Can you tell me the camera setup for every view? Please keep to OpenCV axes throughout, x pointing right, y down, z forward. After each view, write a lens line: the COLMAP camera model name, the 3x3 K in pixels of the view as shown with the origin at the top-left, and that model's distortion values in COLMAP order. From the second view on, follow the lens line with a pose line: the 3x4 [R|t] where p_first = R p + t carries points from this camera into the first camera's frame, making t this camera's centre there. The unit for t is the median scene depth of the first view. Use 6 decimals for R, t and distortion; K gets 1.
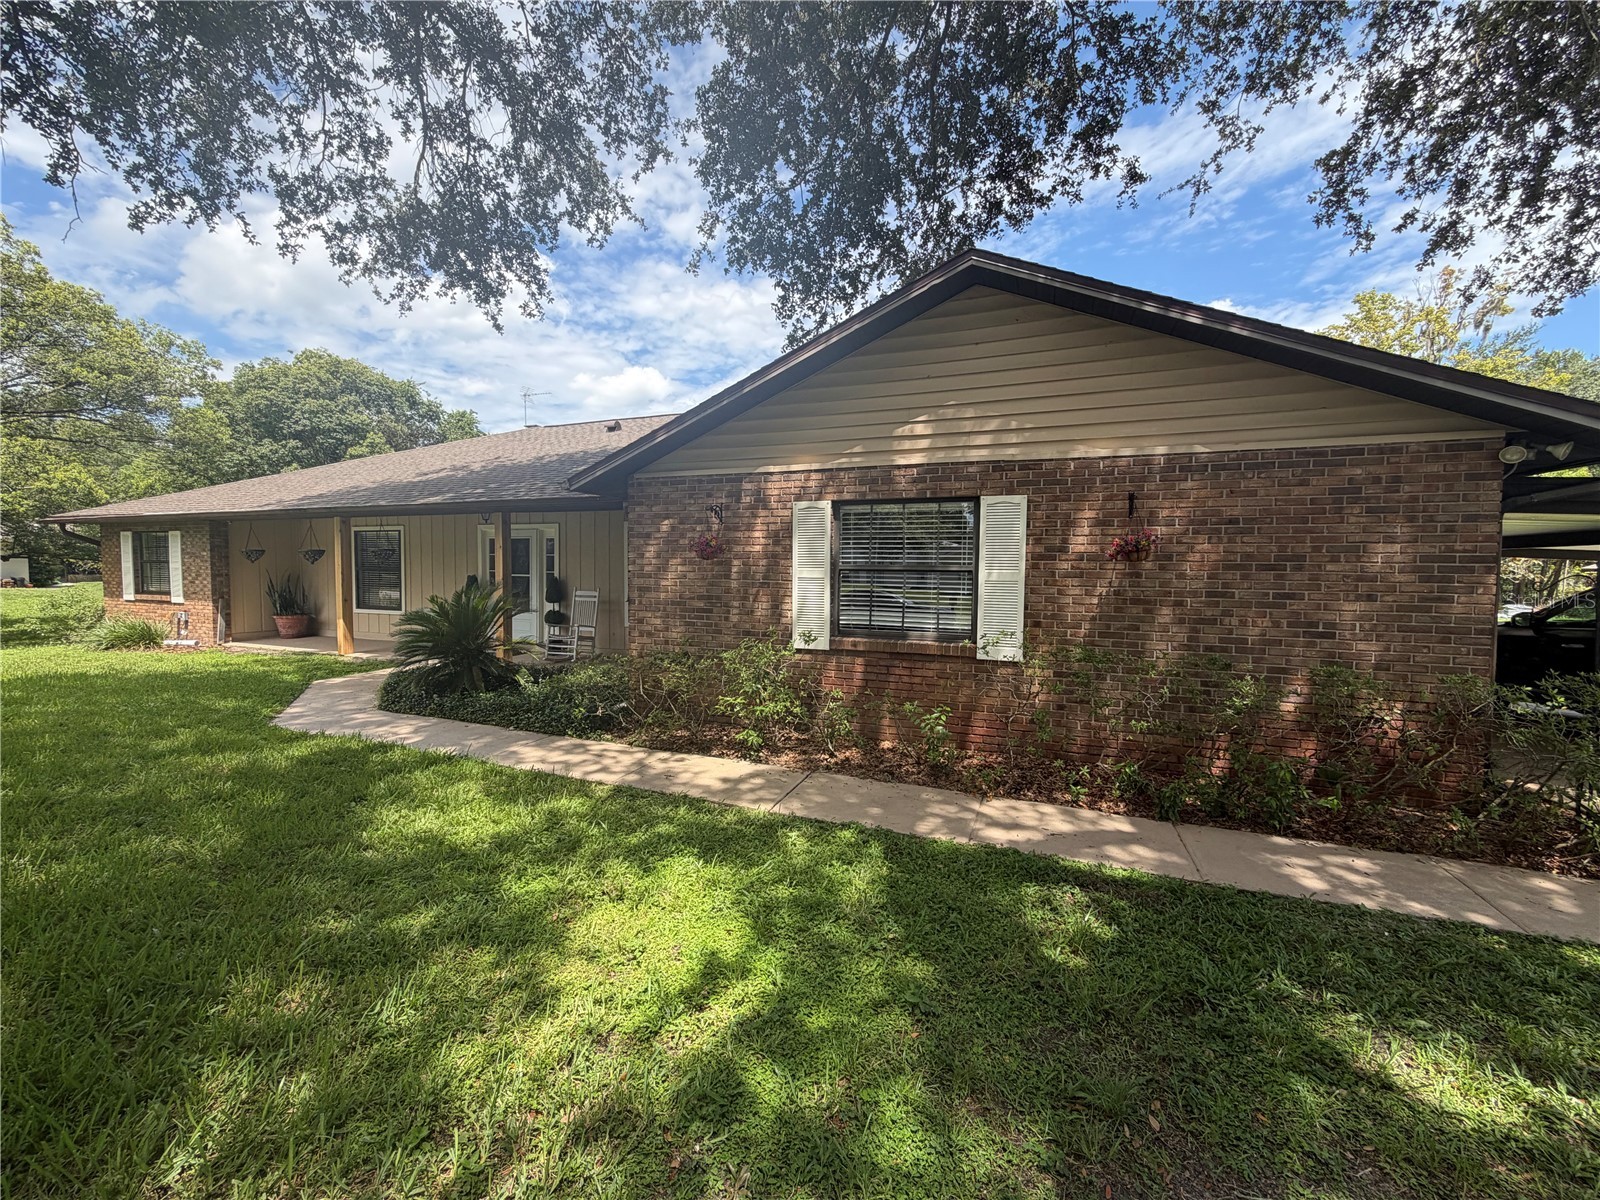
lens RADIAL K [[641.4, 0, 795.4], [0, 641.4, 602.3], [0, 0, 1]] dist [-0.000816, 0.000309]
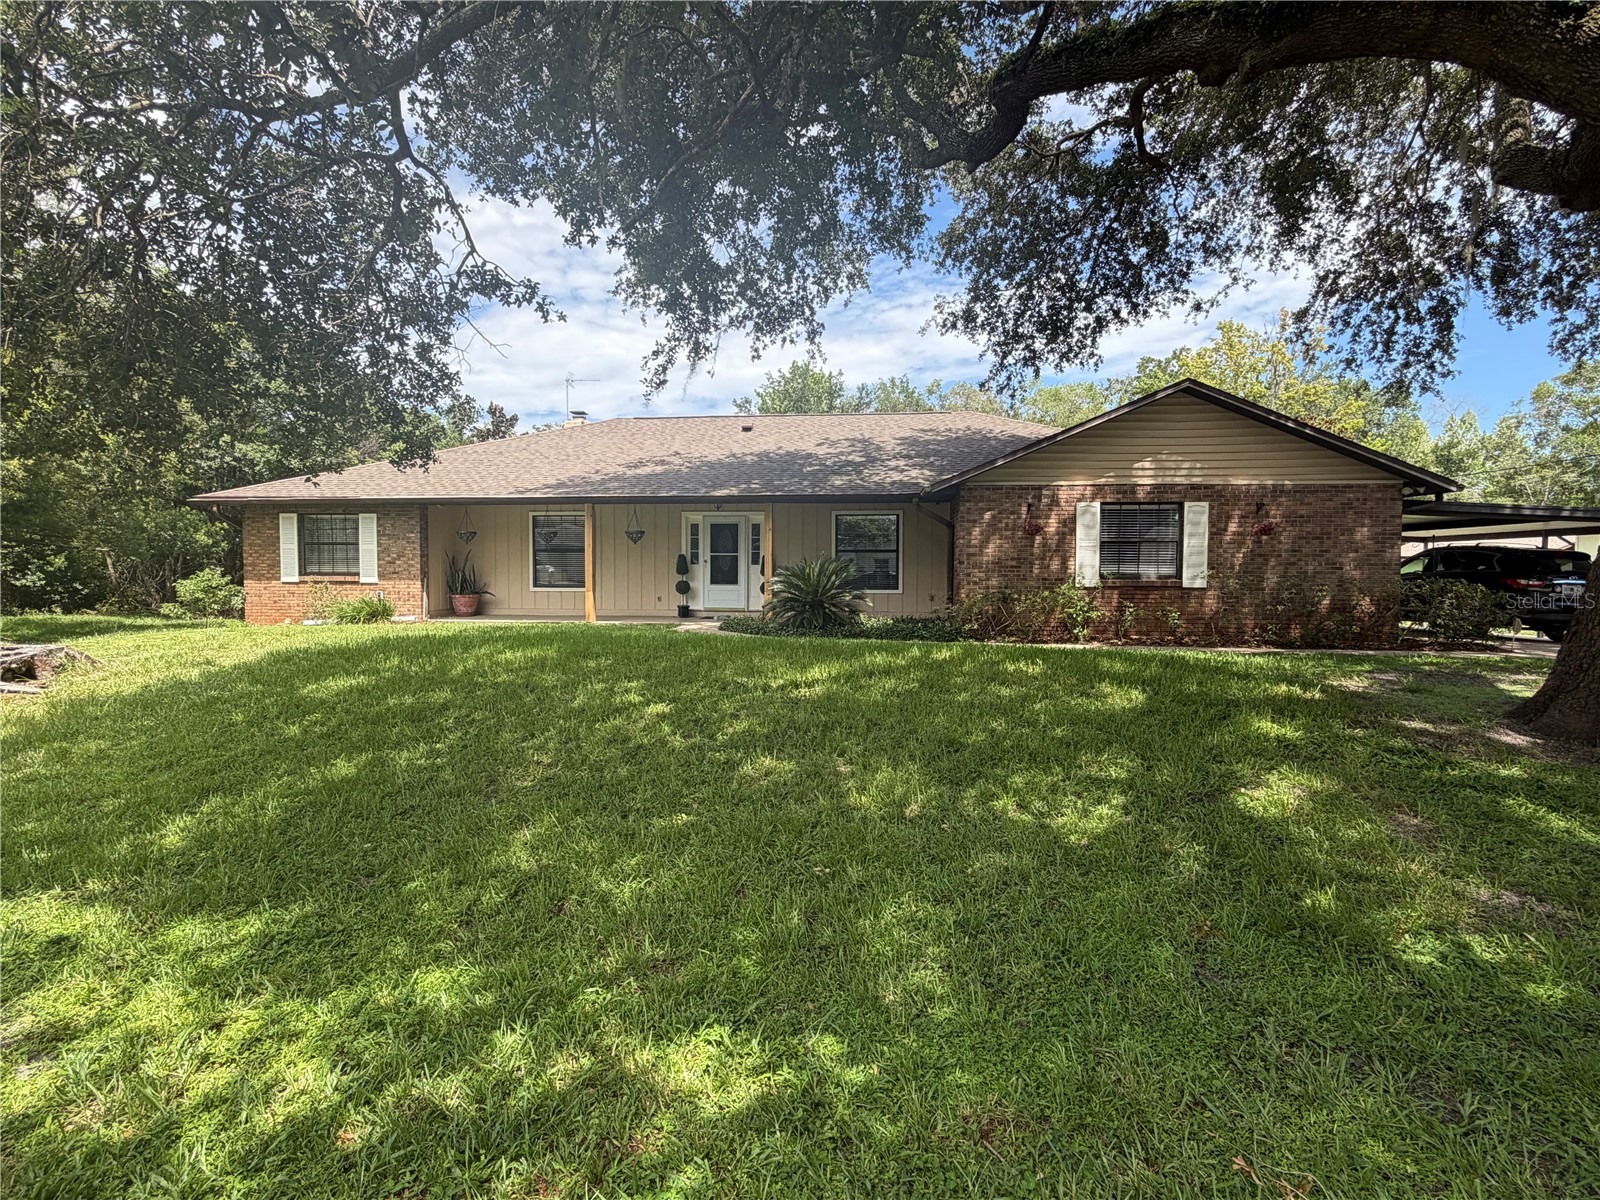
lens RADIAL K [[790.4, 0, 800.0], [0, 790.4, 600.0], [0, 0, 1]] dist [-0.001079, -0.000120]
pose [[0.961336, -0.018996, 0.274724, -1.192306], [0.021502, 0.999750, -0.006110, 0.094627], [-0.274539, 0.011781, 0.961504, -0.772094]]
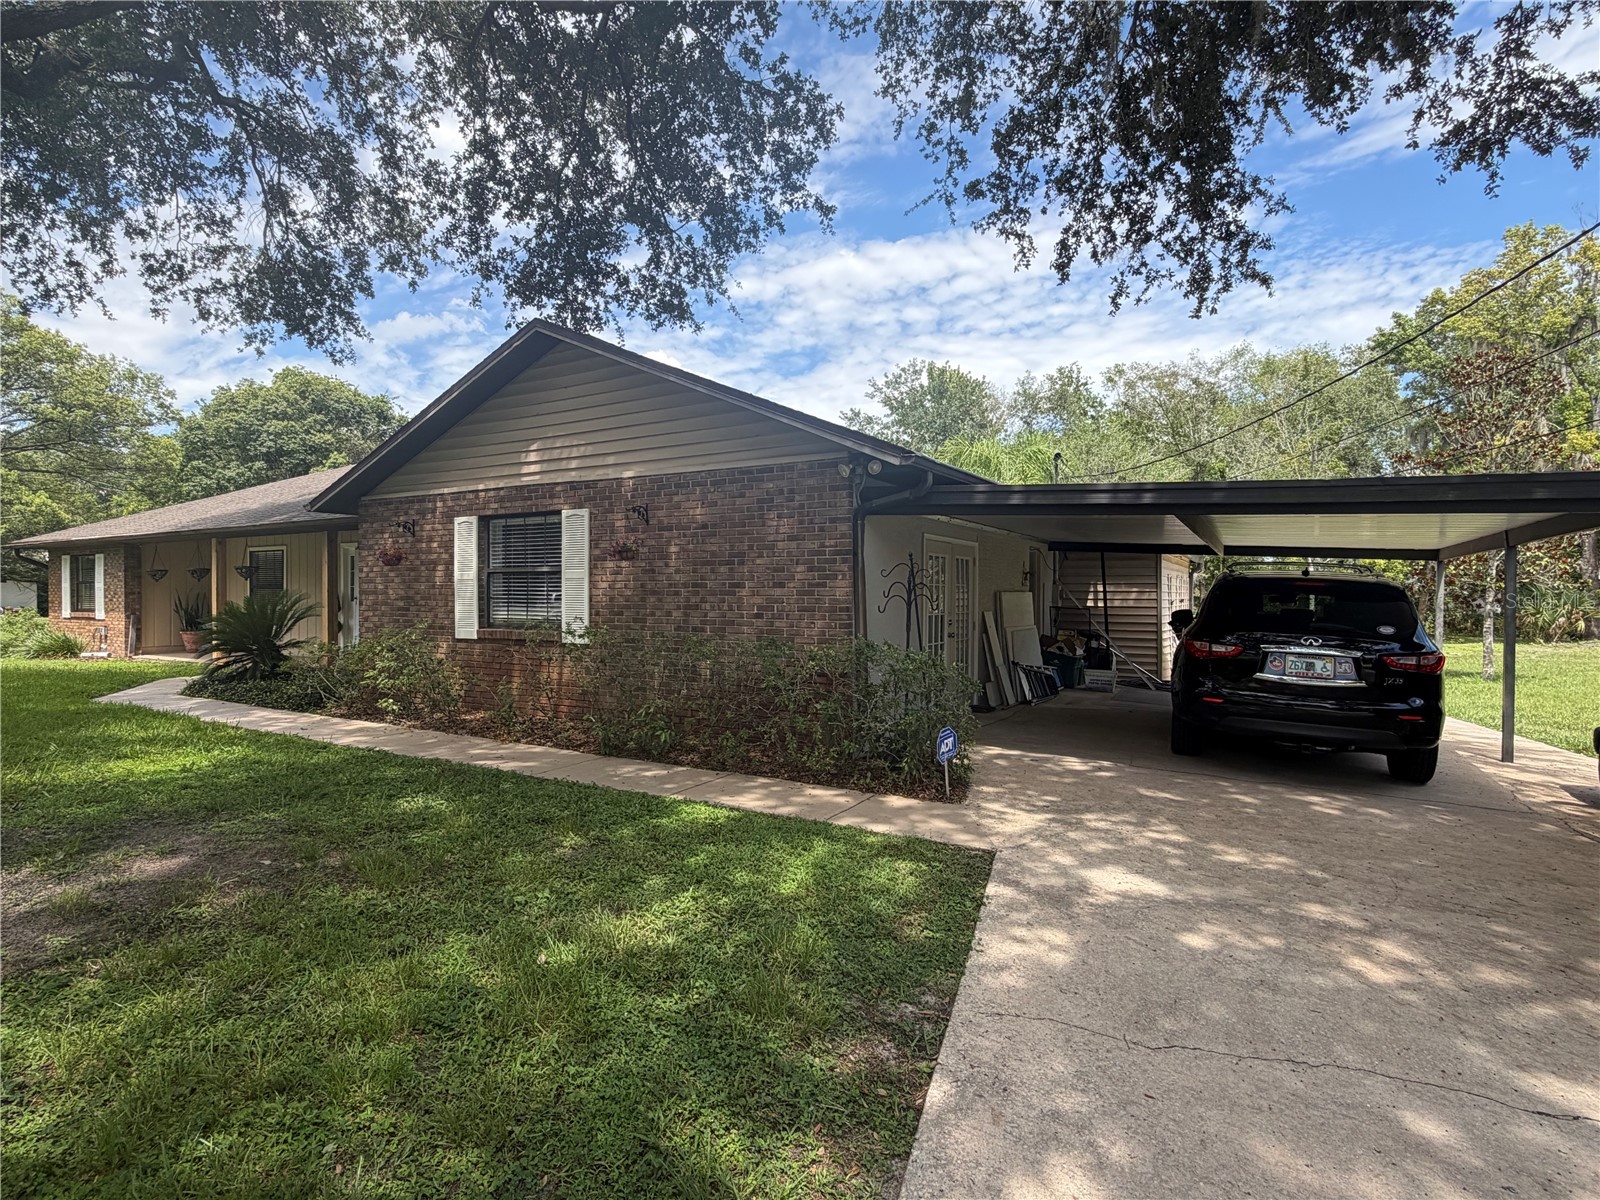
lens RADIAL K [[824.4, 0, 802.0], [0, 824.4, 606.6], [0, 0, 1]] dist [-0.001203, 0.000253]
pose [[0.988998, -0.005019, -0.147845, 0.794454], [-0.001340, 0.999079, -0.042881, 0.070591], [0.147924, 0.042608, 0.988081, -0.396270]]
